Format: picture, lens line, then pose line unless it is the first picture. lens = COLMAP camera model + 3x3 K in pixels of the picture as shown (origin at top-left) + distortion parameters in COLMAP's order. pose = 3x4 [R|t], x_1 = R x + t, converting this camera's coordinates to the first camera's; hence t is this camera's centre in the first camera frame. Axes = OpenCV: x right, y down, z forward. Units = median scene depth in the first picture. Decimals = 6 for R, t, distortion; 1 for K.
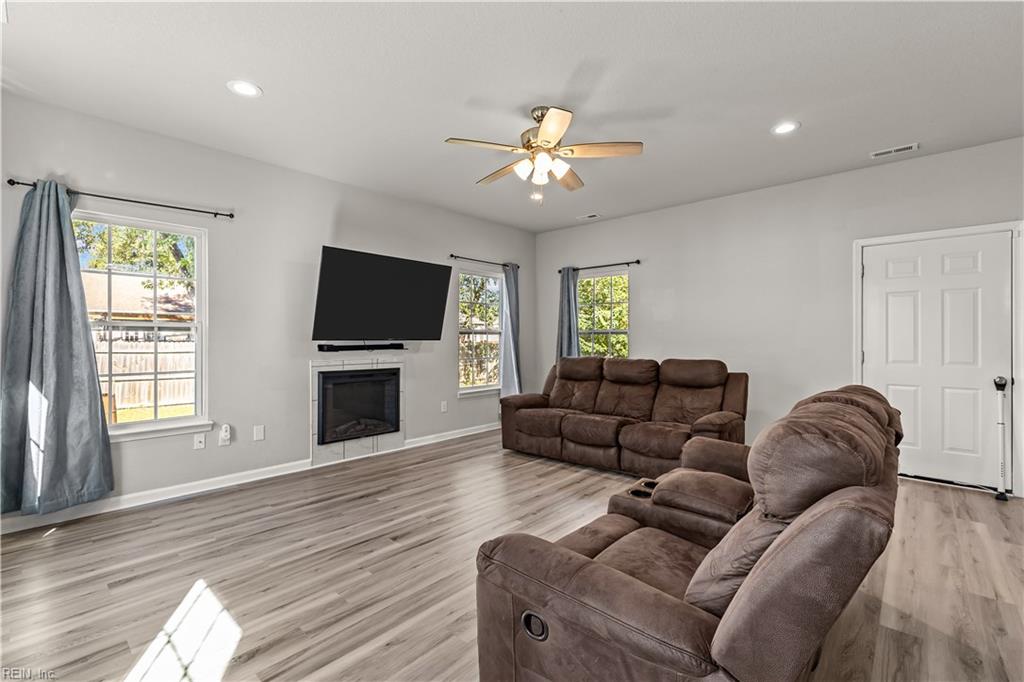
lens RADIAL K [[444.5, 0, 515.0], [0, 444.5, 338.9], [0, 0, 1]] dist [0.000340, -0.000041]
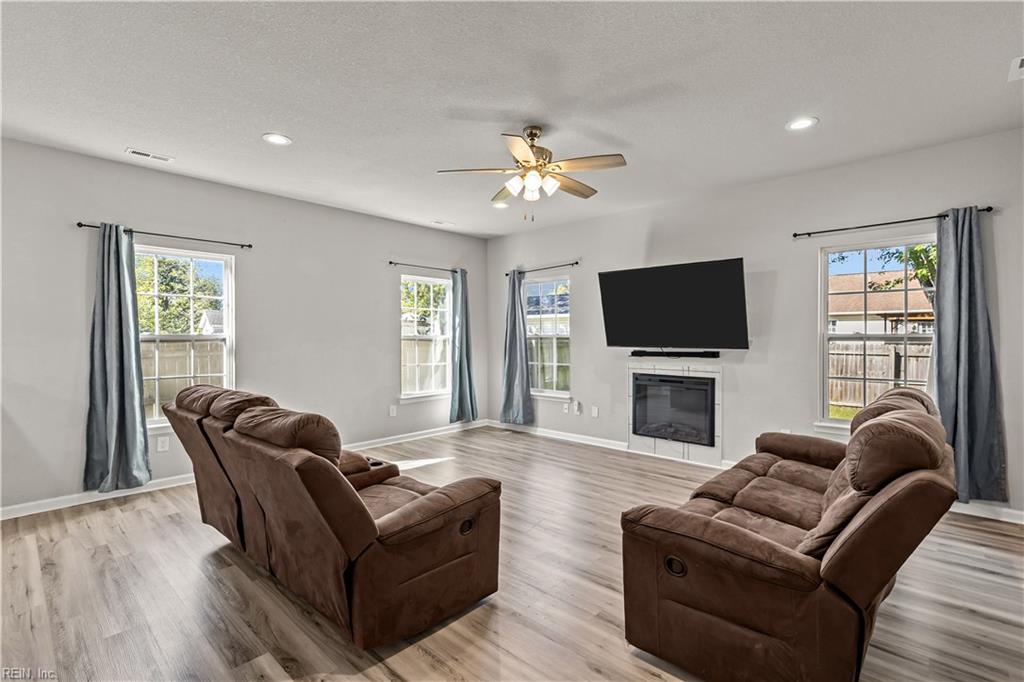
lens RADIAL K [[467.4, 0, 514.9], [0, 467.4, 339.1], [0, 0, 1]] dist [0.000650, 0.000007]
pose [[-0.004596, 0.003046, -0.999985, 0.783900], [-0.000210, 0.999995, 0.003047, -0.019925], [0.999989, 0.000224, -0.004595, 0.658220]]
